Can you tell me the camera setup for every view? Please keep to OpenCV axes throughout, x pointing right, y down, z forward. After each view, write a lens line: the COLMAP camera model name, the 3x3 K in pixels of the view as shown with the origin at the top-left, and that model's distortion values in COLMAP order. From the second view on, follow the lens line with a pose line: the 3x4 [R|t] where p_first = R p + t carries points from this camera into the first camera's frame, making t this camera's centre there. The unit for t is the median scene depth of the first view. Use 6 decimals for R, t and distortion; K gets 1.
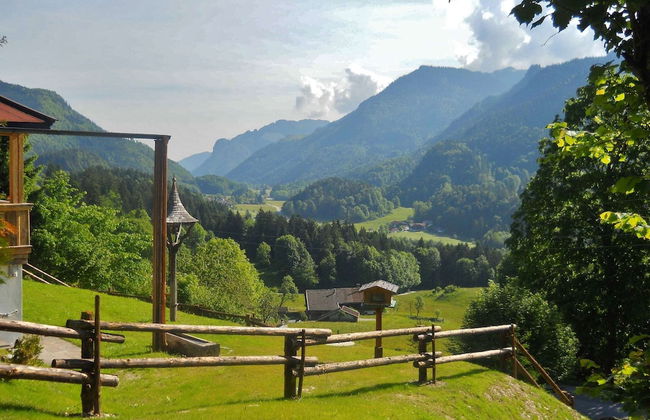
lens RADIAL K [[926.2, 0, 325.0], [0, 926.2, 210.0], [0, 0, 1]] dist [0.003410, 0.007217]
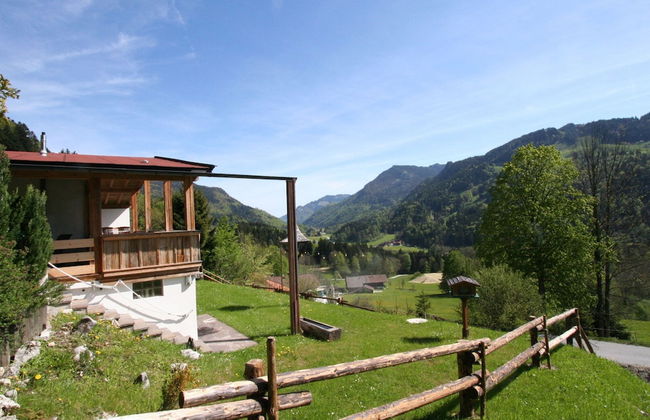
lens RADIAL K [[705.6, 0, 325.0], [0, 705.6, 210.0], [0, 0, 1]] dist [0.004672, 0.004856]
pose [[0.990045, -0.051191, -0.131110, 0.149986], [0.048150, 0.998495, -0.026263, -0.022375], [0.132257, 0.019688, 0.991020, -0.556659]]
